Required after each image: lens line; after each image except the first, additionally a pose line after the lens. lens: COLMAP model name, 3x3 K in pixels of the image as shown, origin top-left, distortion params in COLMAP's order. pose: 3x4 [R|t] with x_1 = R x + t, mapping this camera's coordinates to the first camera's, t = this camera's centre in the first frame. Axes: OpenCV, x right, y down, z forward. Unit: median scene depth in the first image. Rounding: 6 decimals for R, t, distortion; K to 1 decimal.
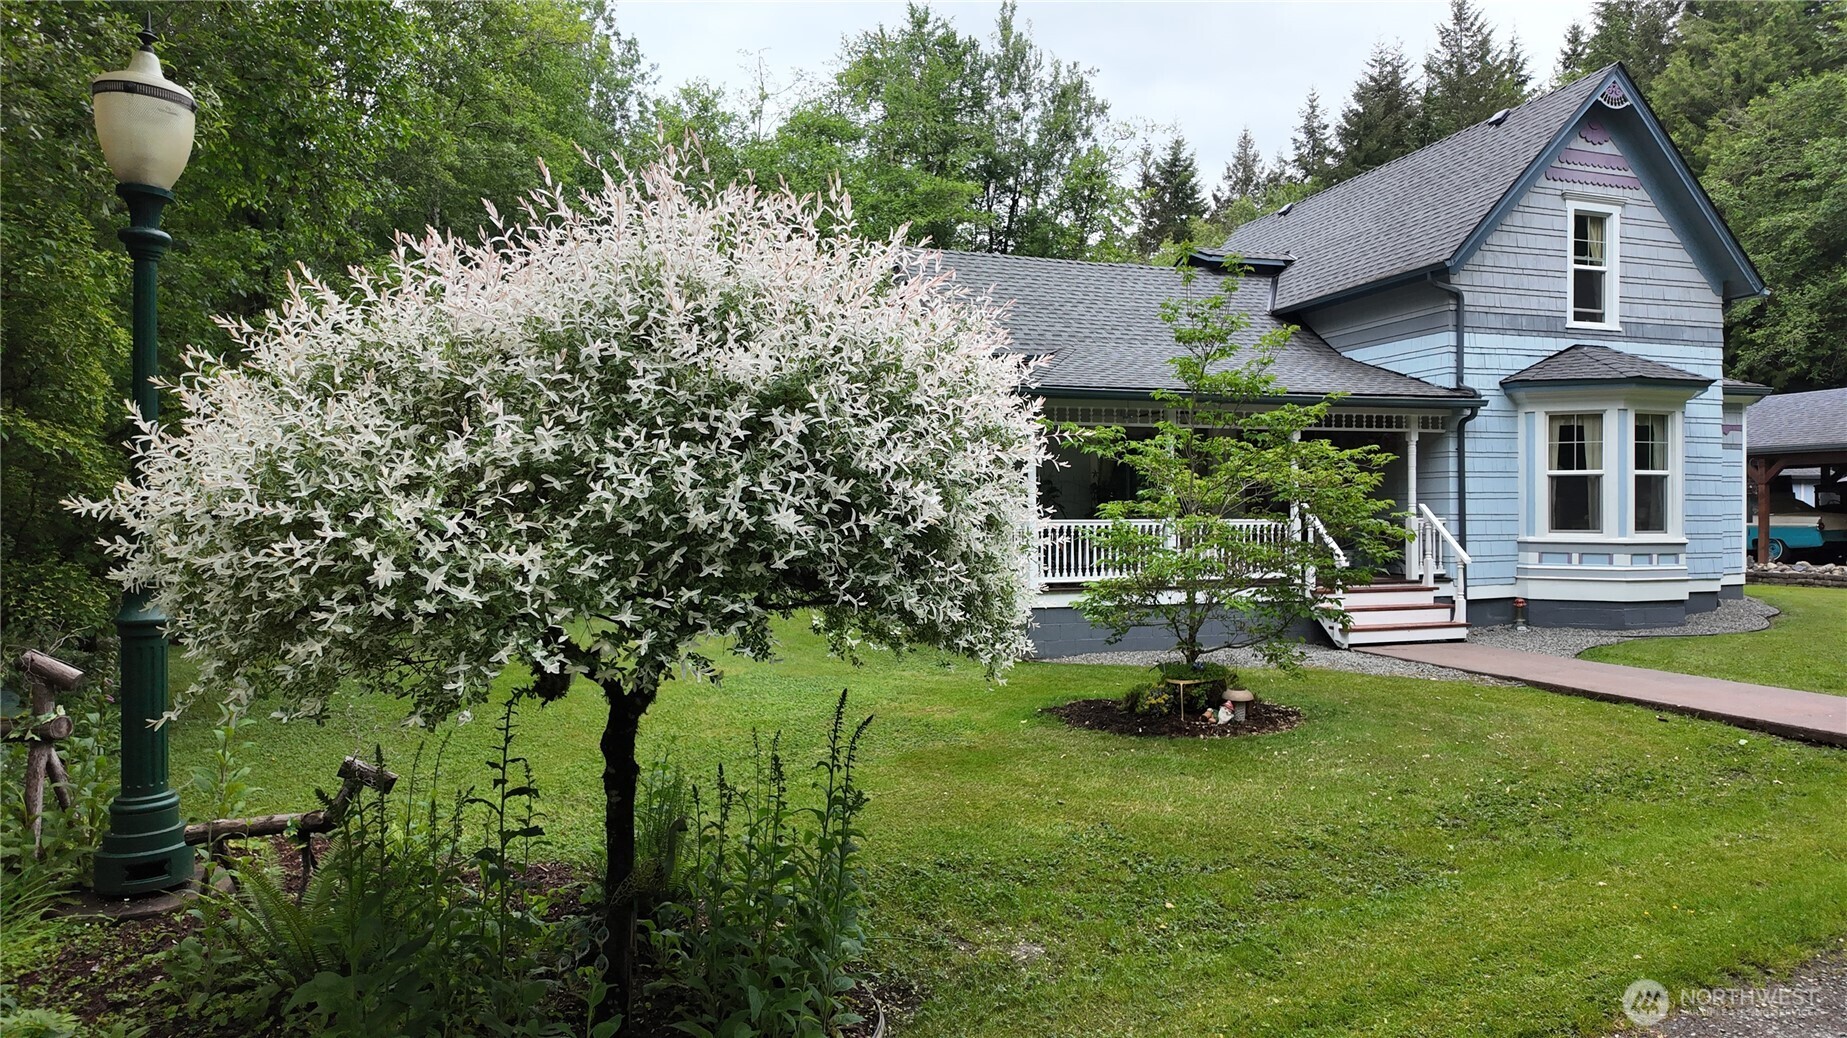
lens RADIAL K [[1087.2, 0, 923.5], [0, 1087.2, 519.0], [0, 0, 1]] dist [0.011258, 0.002893]
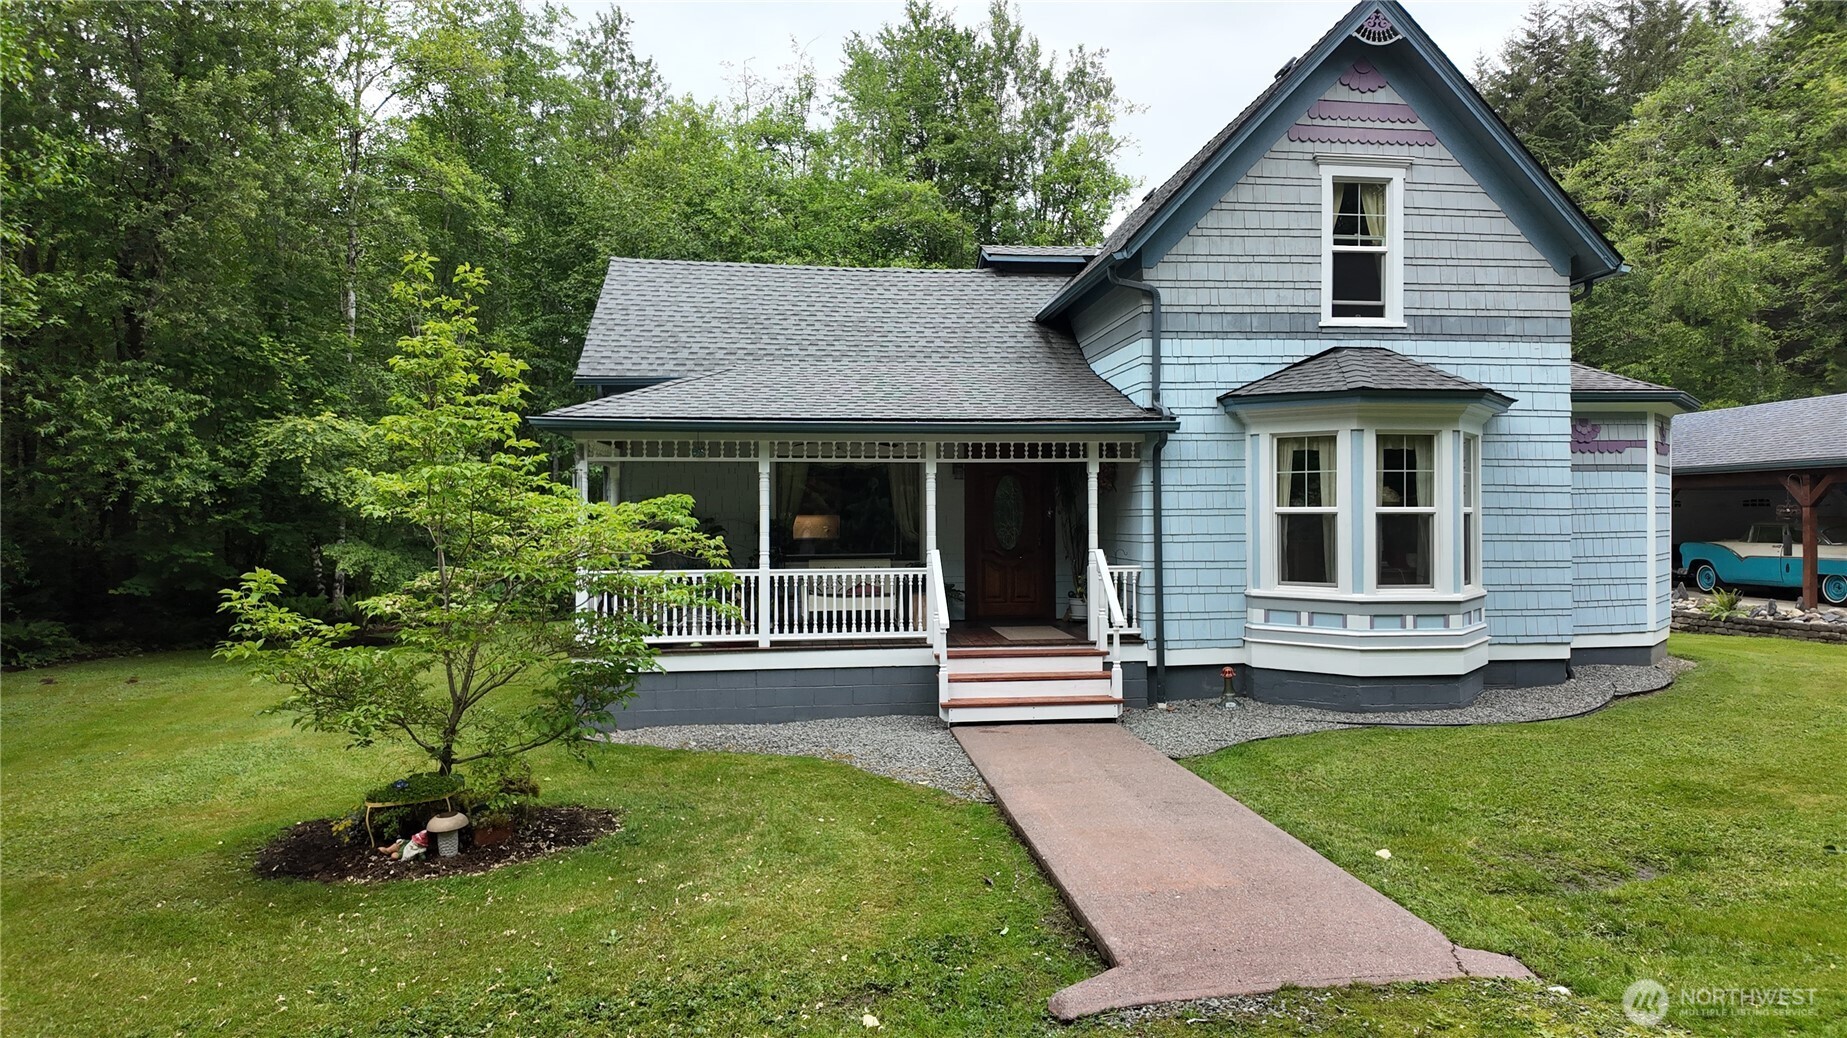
lens RADIAL K [[1066.5, 0, 923.5], [0, 1066.5, 519.0], [0, 0, 1]] dist [0.097062, -0.122517]
pose [[0.980551, -0.002106, -0.196255, 0.462752], [0.001617, 0.999995, -0.002650, -0.033348], [0.196260, 0.002281, 0.980549, 0.172300]]
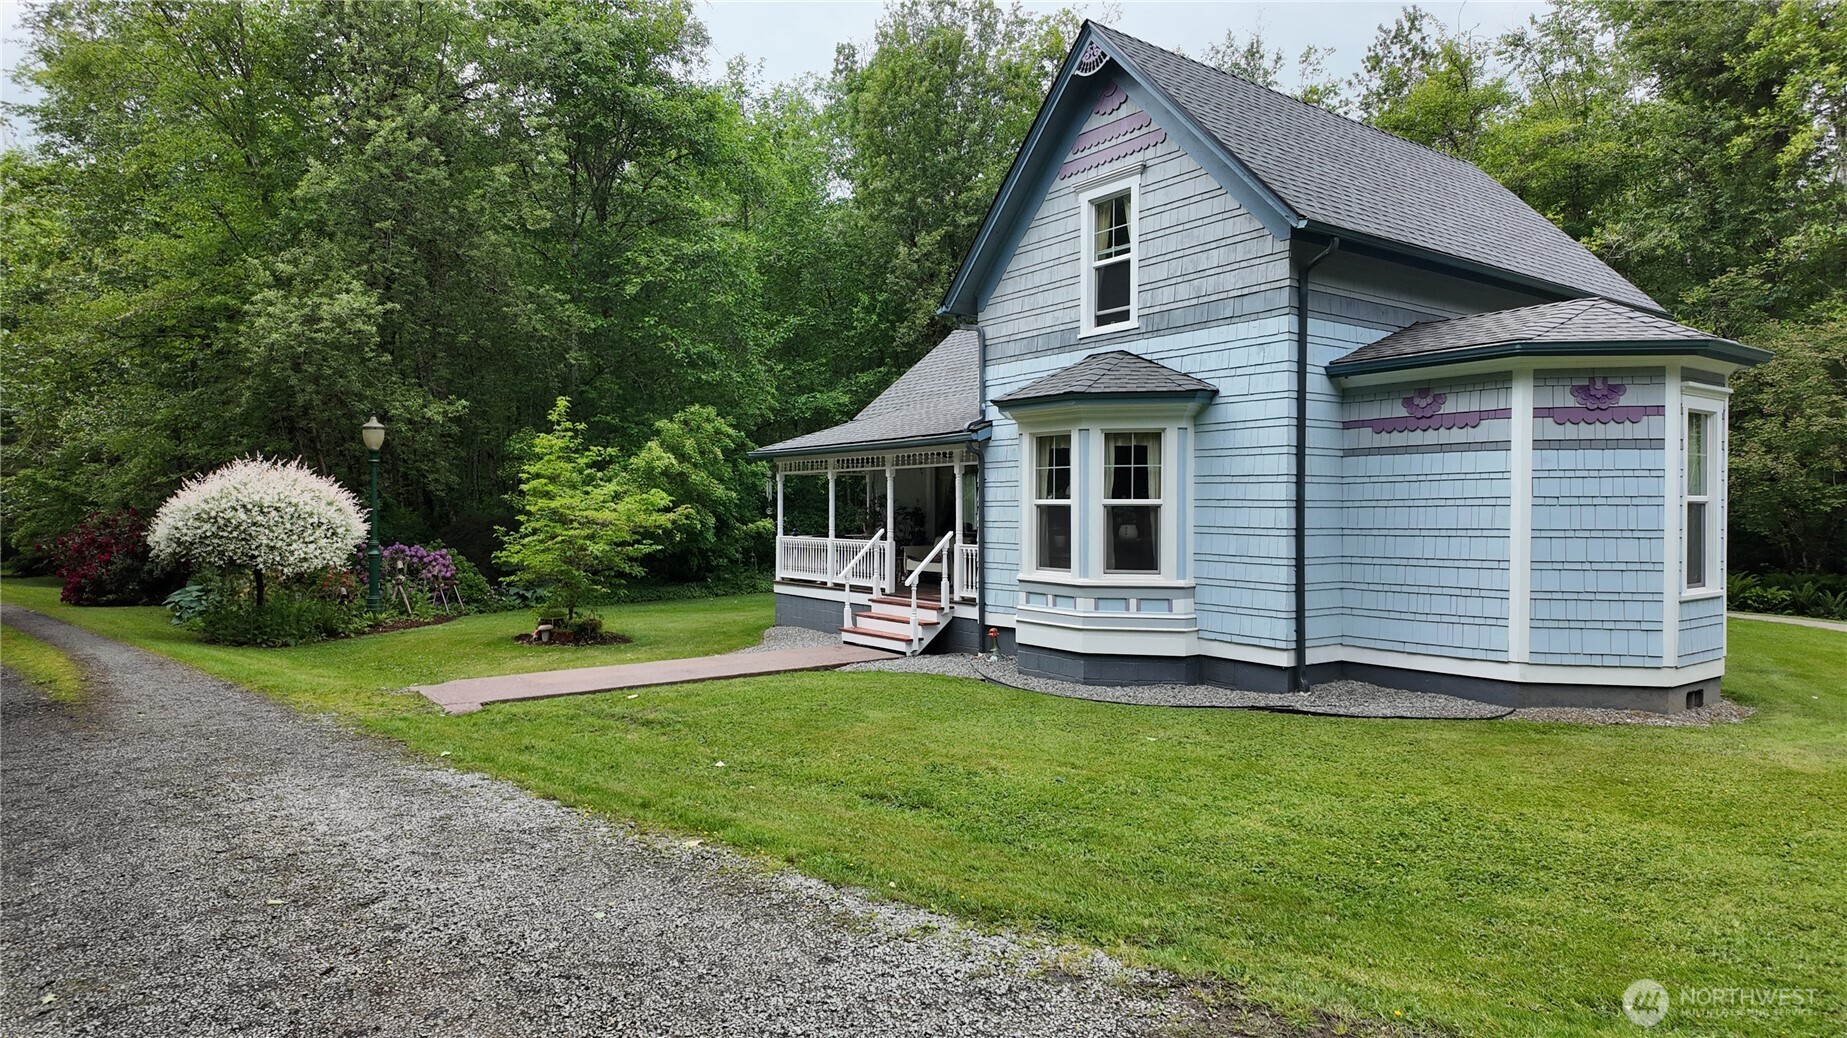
lens RADIAL K [[1066.5, 0, 923.5], [0, 1066.5, 519.0], [0, 0, 1]] dist [0.097062, -0.122517]
pose [[0.307540, 0.012660, -0.951451, 1.395192], [-0.004222, 0.999920, 0.011940, -0.037399], [0.951526, 0.000346, 0.307569, 0.612613]]
